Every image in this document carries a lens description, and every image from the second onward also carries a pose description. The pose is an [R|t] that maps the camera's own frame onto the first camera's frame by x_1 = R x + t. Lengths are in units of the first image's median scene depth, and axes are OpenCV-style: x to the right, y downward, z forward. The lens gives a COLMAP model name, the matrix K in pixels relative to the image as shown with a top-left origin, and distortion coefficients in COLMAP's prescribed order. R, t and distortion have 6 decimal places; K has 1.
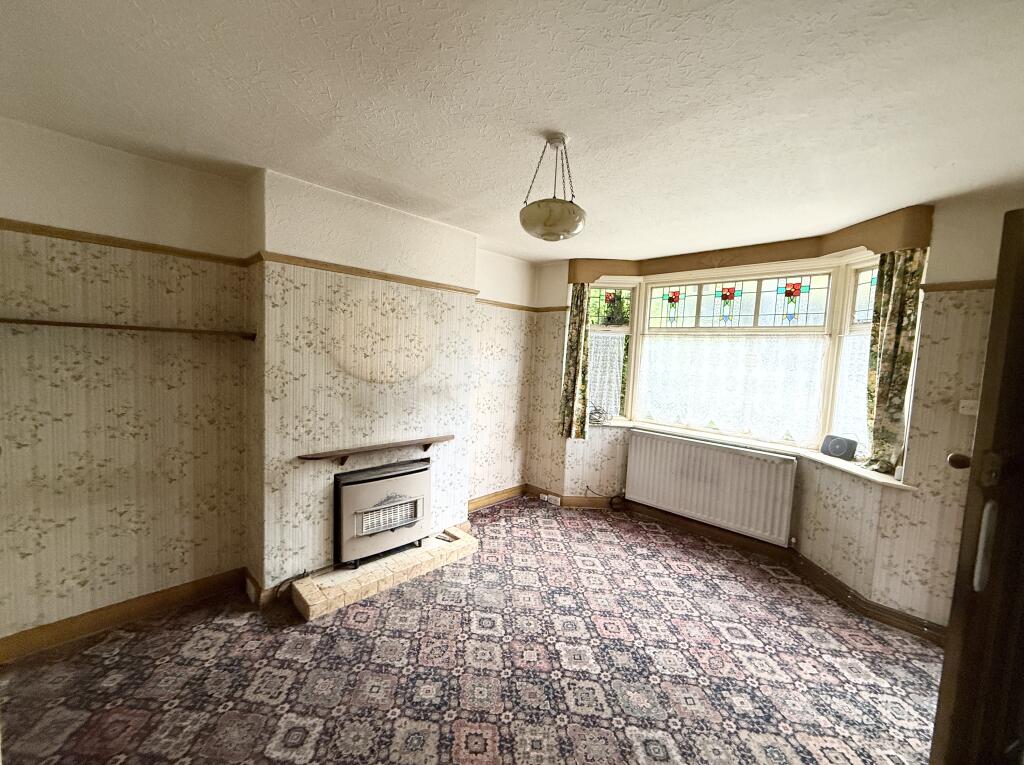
lens RADIAL K [[405.1, 0, 510.8], [0, 405.1, 382.5], [0, 0, 1]] dist [-0.001774, 0.000045]
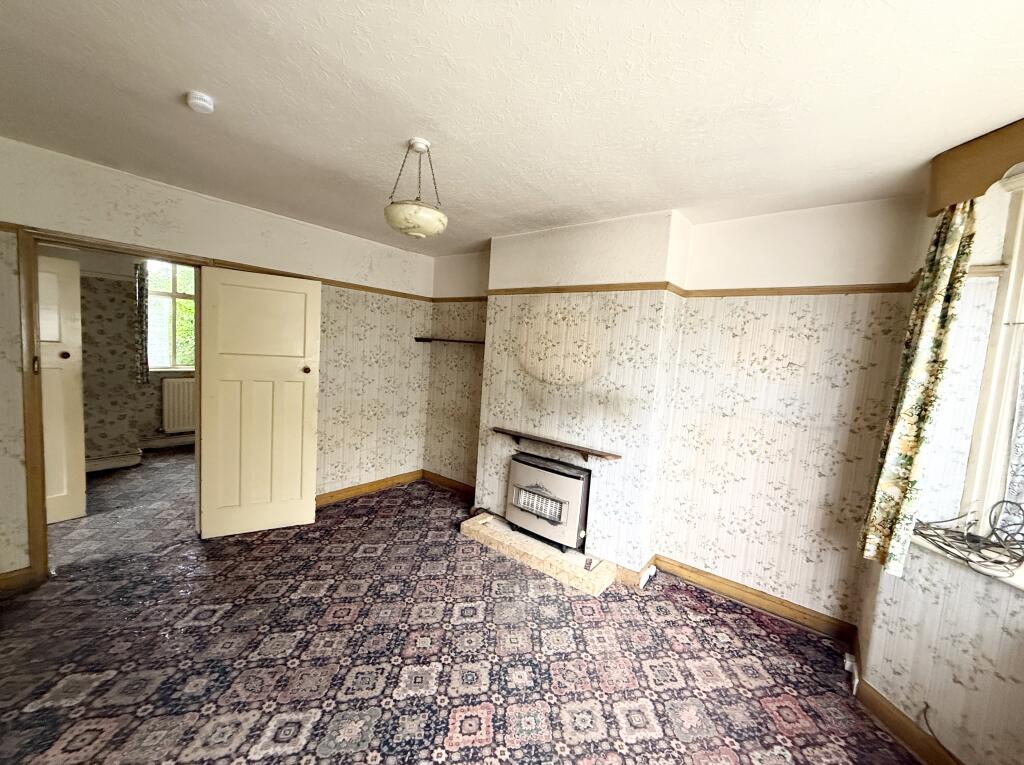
lens RADIAL K [[405.1, 0, 509.1], [0, 405.1, 381.2], [0, 0, 1]] dist [-0.001774, 0.000045]
pose [[0.112948, 0.047529, -0.992463, 0.812216], [-0.134311, 0.990418, 0.032146, -0.028010], [0.984481, 0.129668, 0.118250, 0.777849]]
